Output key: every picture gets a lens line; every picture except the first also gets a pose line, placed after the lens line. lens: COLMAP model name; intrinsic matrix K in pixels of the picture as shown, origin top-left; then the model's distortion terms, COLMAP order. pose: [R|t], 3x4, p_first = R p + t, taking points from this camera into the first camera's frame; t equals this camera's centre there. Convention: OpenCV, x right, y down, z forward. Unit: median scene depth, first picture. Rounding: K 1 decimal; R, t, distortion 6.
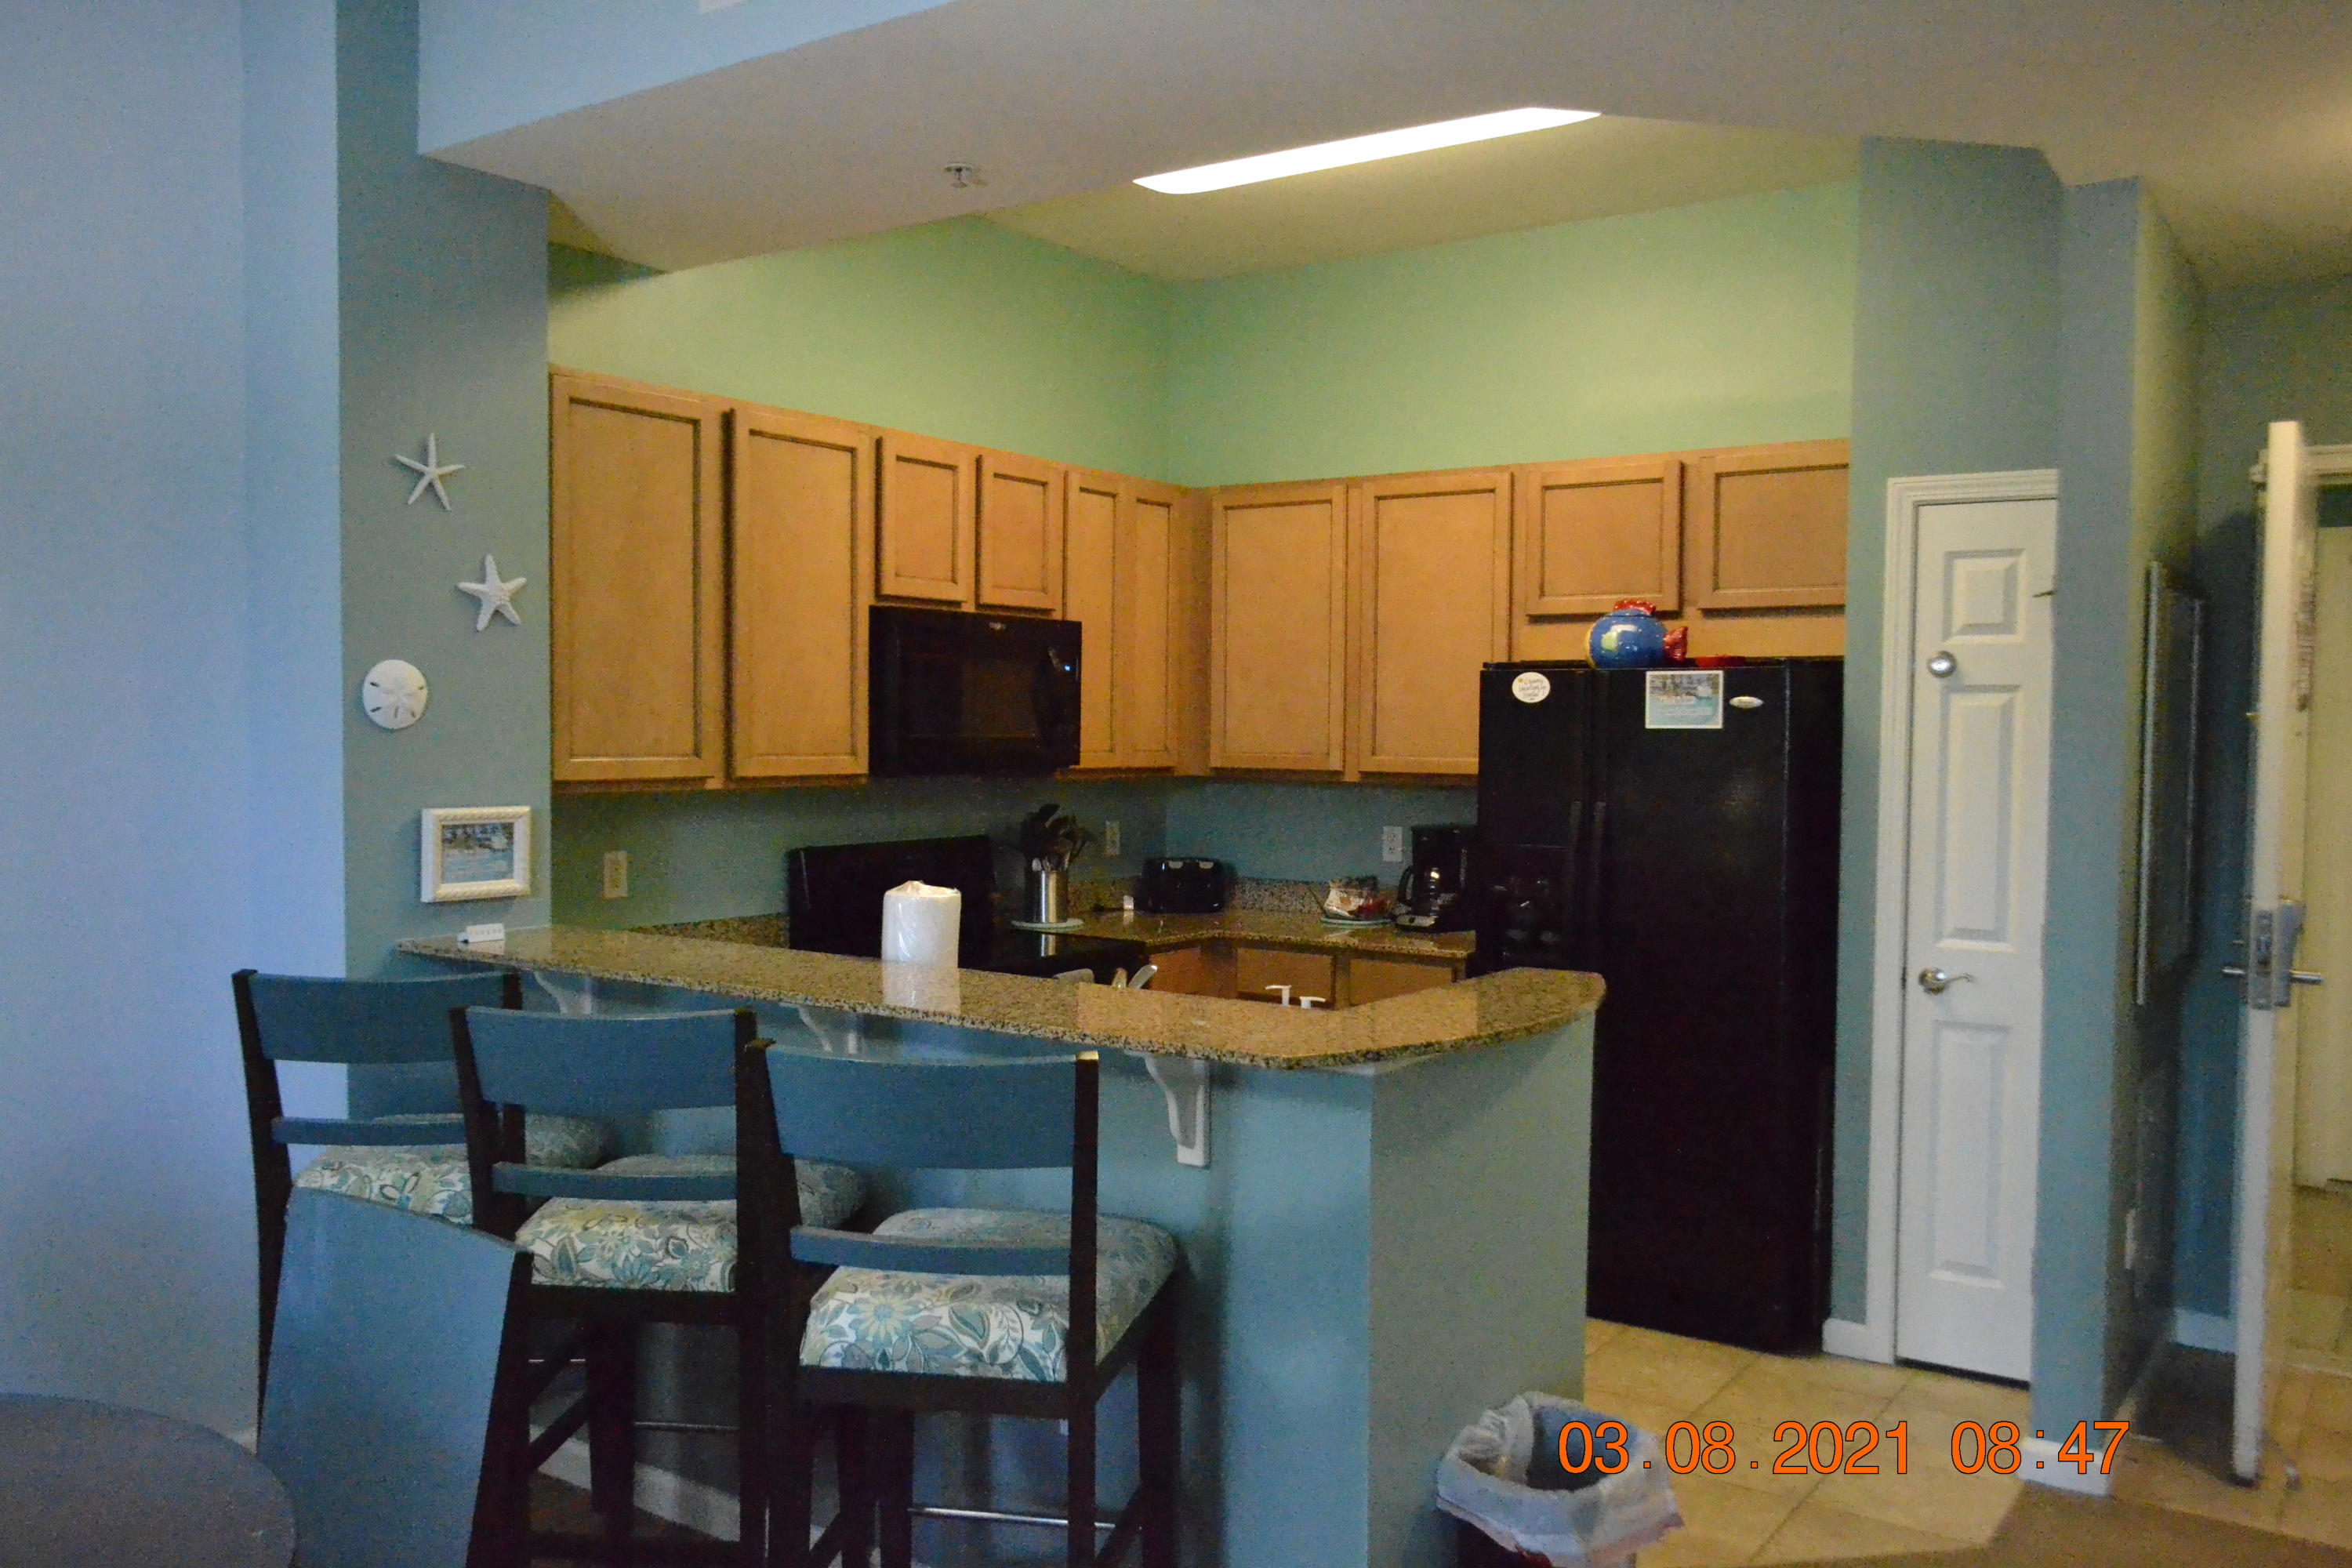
lens RADIAL K [[1847.6, 0, 1176.0], [0, 1847.6, 784.0], [0, 0, 1]] dist [-0.037674, 0.032777]
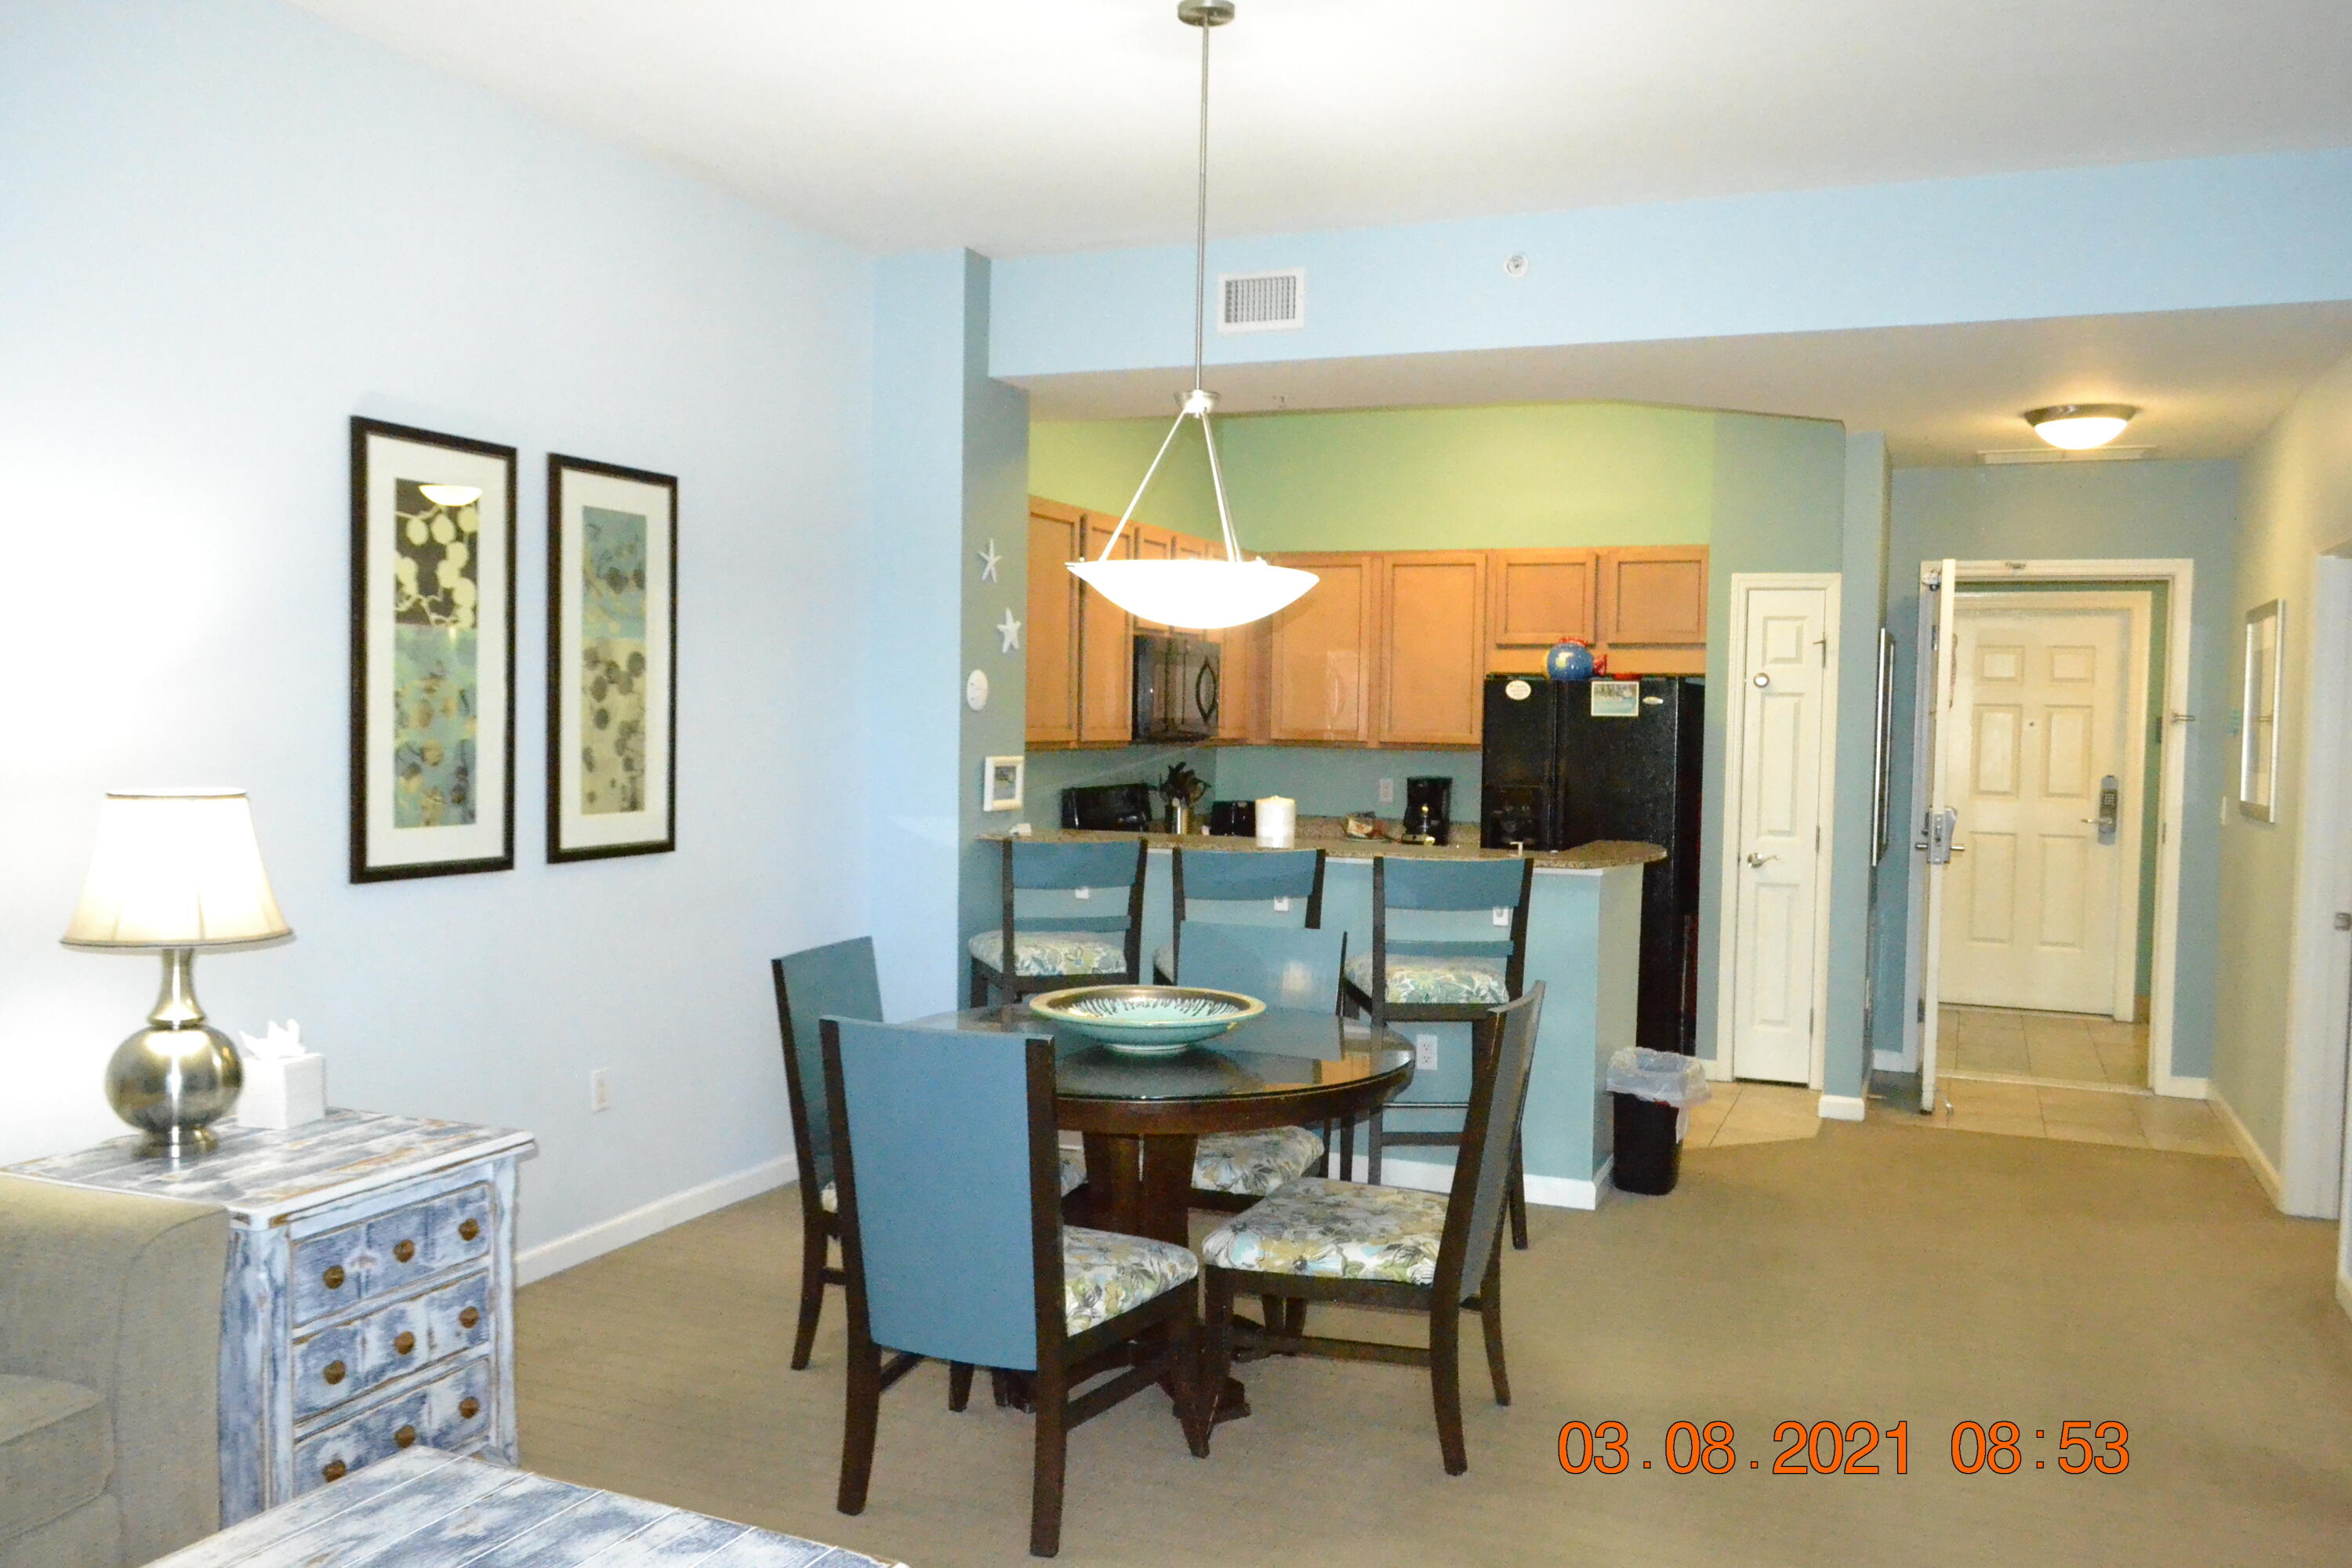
lens RADIAL K [[1847.6, 0, 1176.0], [0, 1847.6, 784.0], [0, 0, 1]] dist [-0.037674, 0.032777]
pose [[0.977432, -0.001036, 0.211250, -0.482892], [-0.000792, 0.999963, 0.008569, 0.018710], [-0.211251, -0.008543, 0.977395, -0.580604]]
